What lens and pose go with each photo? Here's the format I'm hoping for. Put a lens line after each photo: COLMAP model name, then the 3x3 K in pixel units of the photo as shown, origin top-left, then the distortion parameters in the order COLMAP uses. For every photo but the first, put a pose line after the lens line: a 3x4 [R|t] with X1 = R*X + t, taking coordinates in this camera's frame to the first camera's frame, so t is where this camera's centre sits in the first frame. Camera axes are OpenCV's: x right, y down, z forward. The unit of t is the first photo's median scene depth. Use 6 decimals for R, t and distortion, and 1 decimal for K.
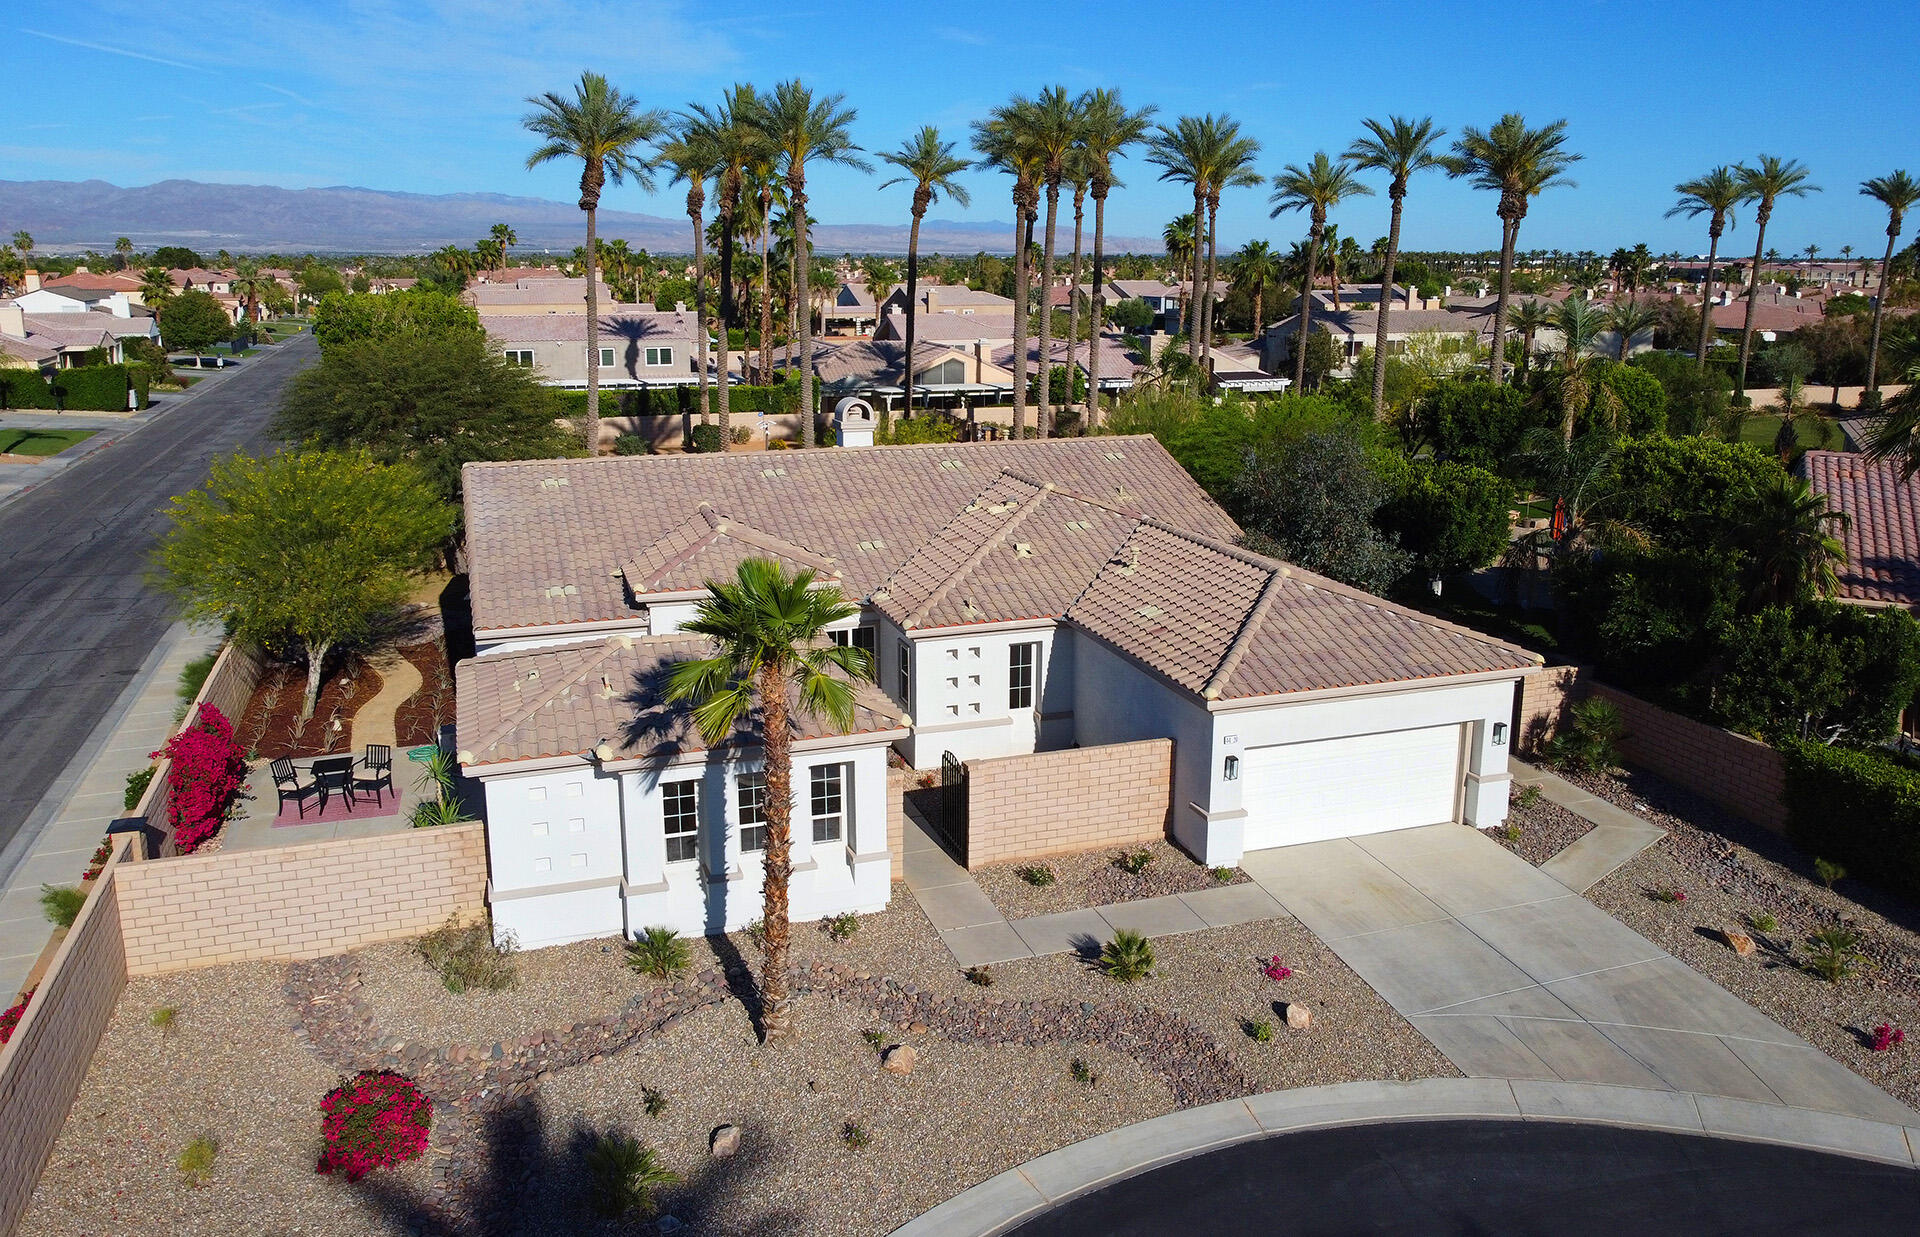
lens RADIAL K [[1452.0, 0, 960.0], [0, 1452.0, 618.5], [0, 0, 1]] dist [-0.000435, 0.003206]
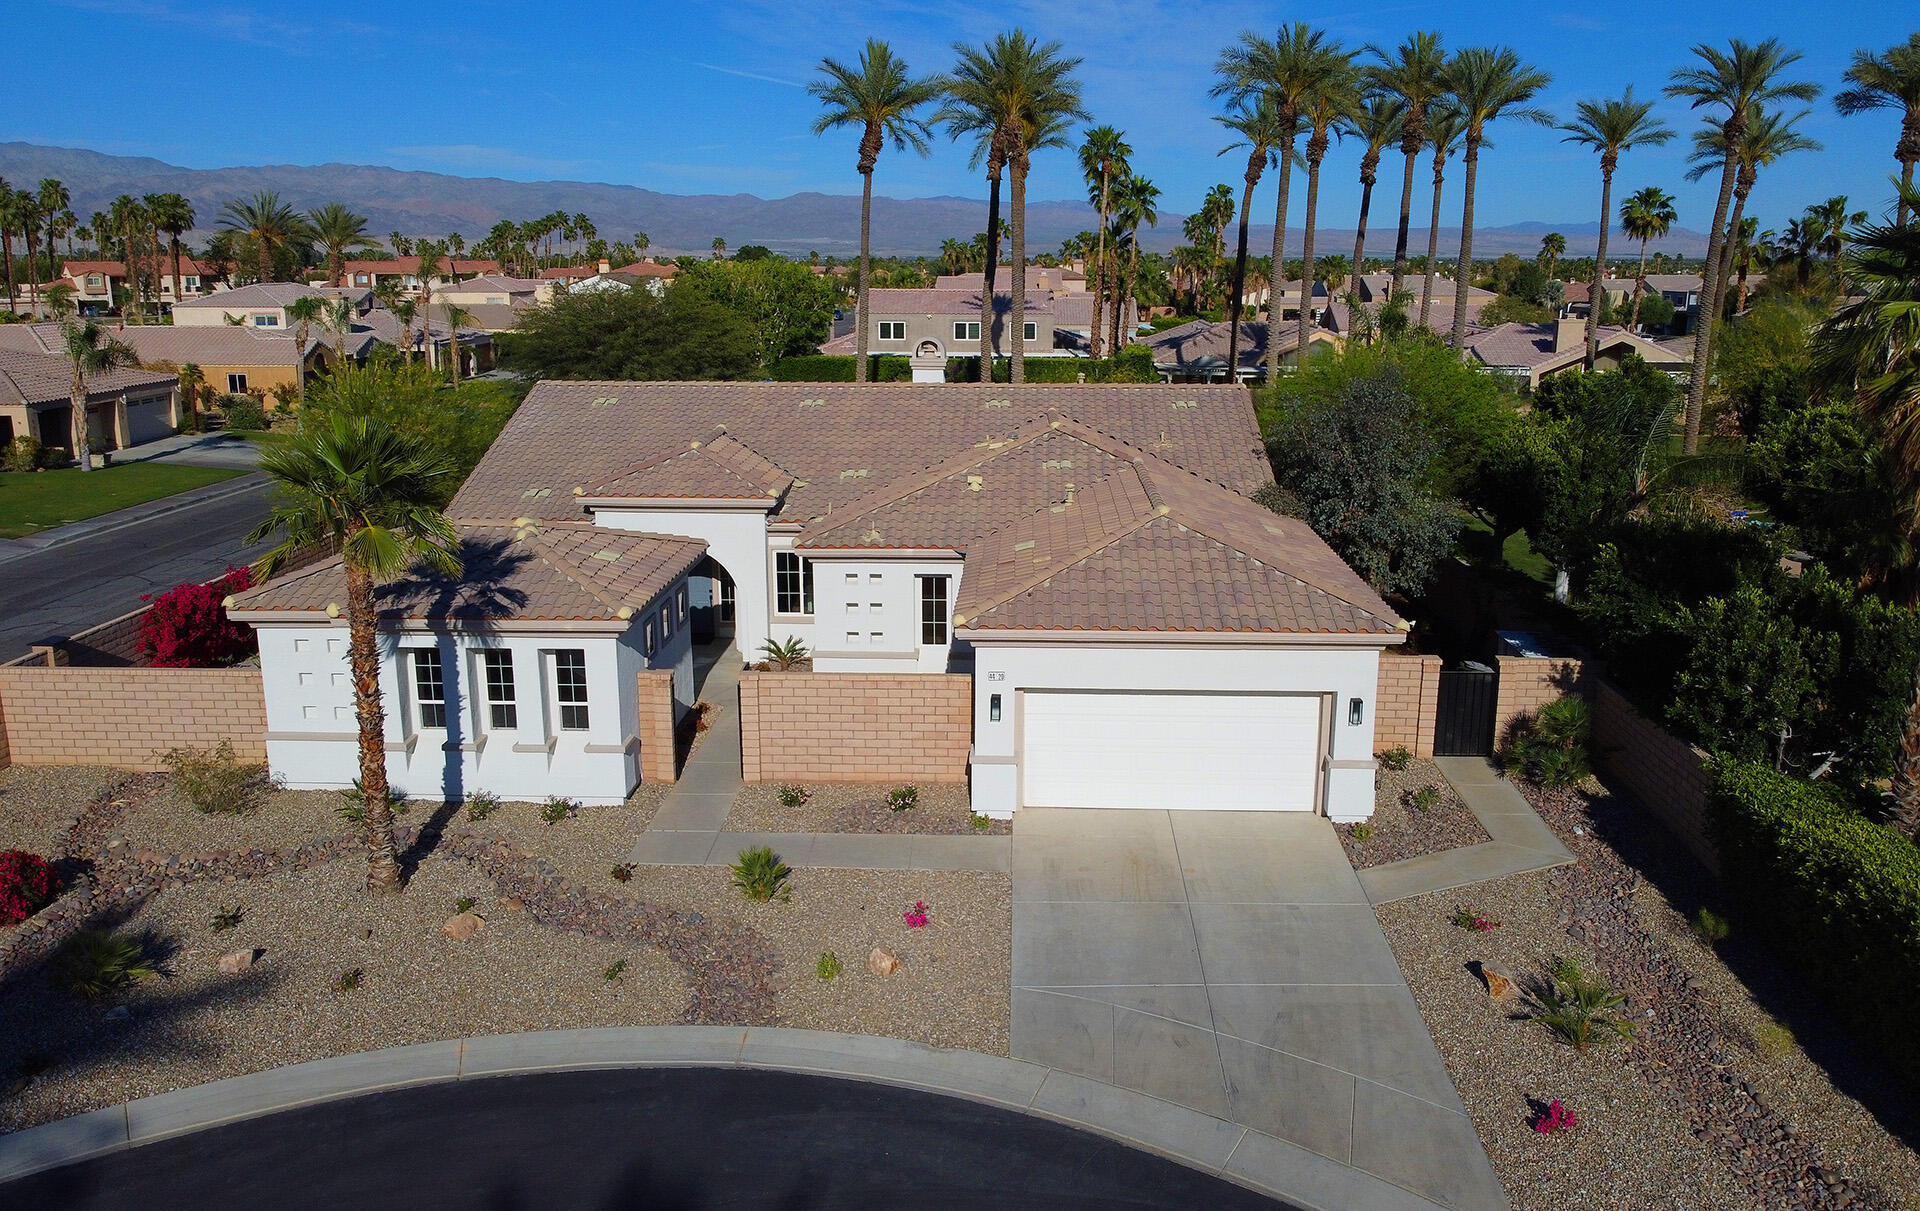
lens RADIAL K [[1456.9, 0, 960.0], [0, 1456.9, 605.5], [0, 0, 1]] dist [-0.000424, 0.001037]
pose [[0.929239, 0.084816, -0.359613, 0.449103], [-0.089138, 0.996009, 0.004580, 0.034226], [0.358566, 0.027799, 0.933090, 0.127982]]
